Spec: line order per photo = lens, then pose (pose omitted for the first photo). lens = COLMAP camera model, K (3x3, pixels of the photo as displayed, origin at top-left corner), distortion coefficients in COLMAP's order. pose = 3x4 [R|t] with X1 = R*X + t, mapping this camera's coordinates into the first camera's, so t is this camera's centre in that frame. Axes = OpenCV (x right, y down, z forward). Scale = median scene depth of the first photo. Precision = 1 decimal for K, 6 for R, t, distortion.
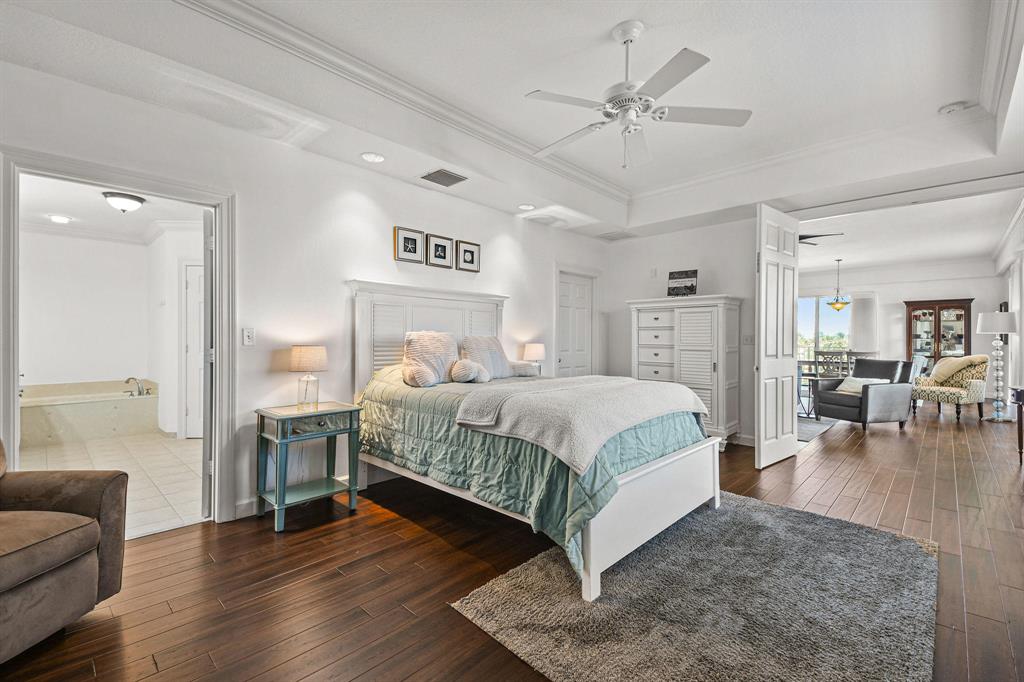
lens RADIAL K [[442.8, 0, 504.9], [0, 442.8, 334.5], [0, 0, 1]] dist [0.016649, -0.000783]
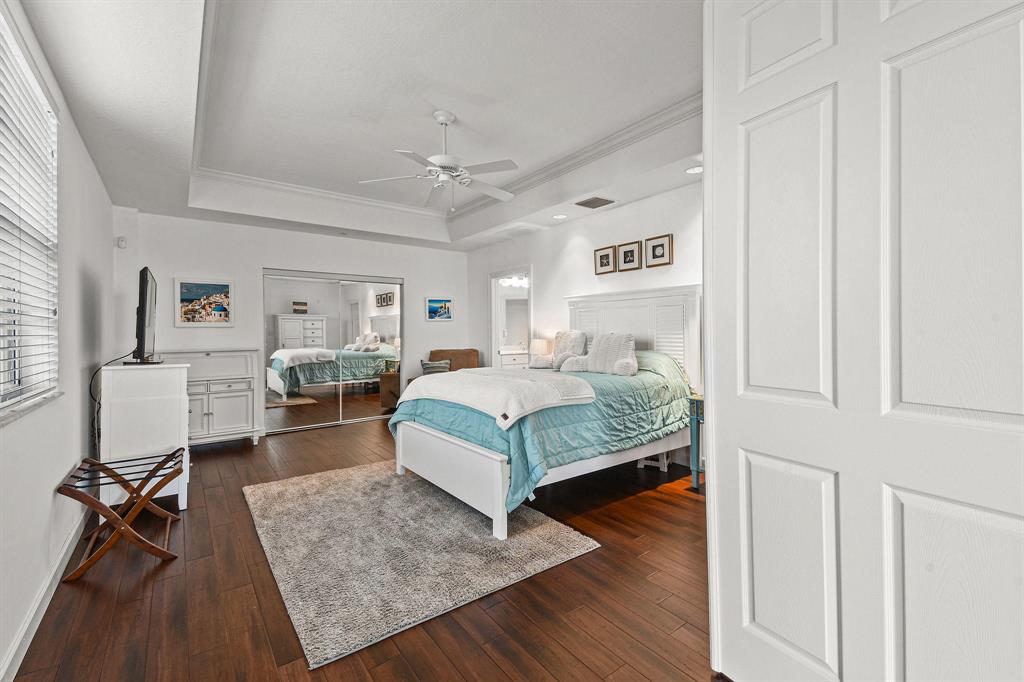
lens RADIAL K [[442.8, 0, 522.3], [0, 442.8, 310.5], [0, 0, 1]] dist [0.016649, -0.000783]
pose [[-0.206181, -0.045654, -0.977448, 1.055371], [0.004516, 0.998856, -0.047606, -0.002165], [0.978503, -0.014230, -0.205739, 1.036110]]
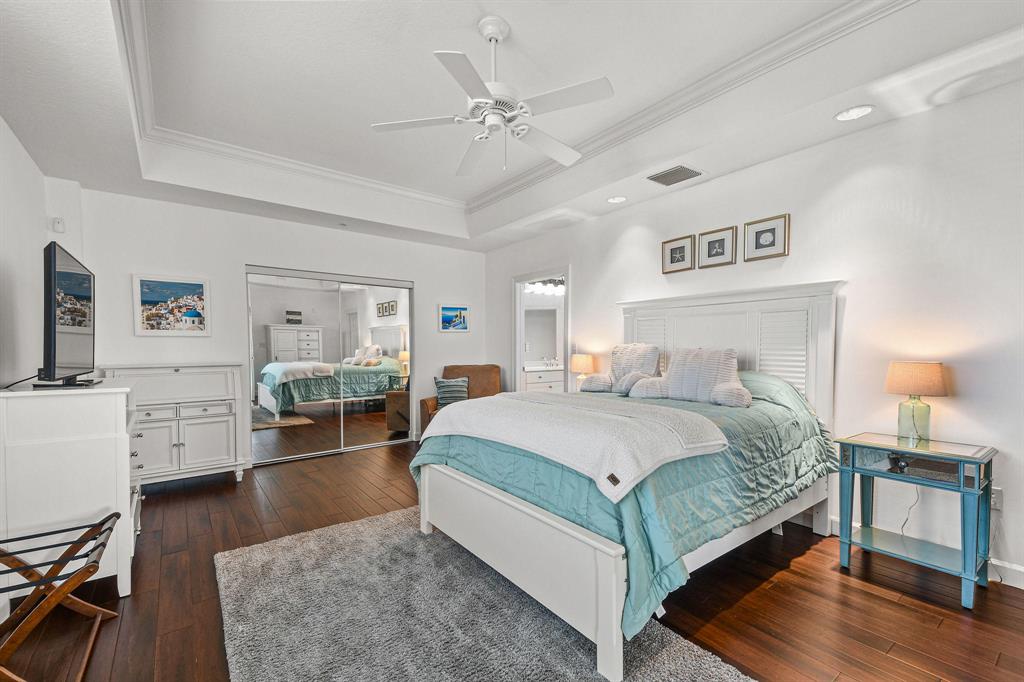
lens RADIAL K [[442.8, 0, 511.7], [0, 442.8, 343.3], [0, 0, 1]] dist [0.016649, -0.000783]
pose [[-0.216512, -0.004651, -0.976269, 0.823960], [-0.002813, 0.999987, -0.004140, -0.001492], [0.976276, 0.001850, -0.216523, 0.862603]]
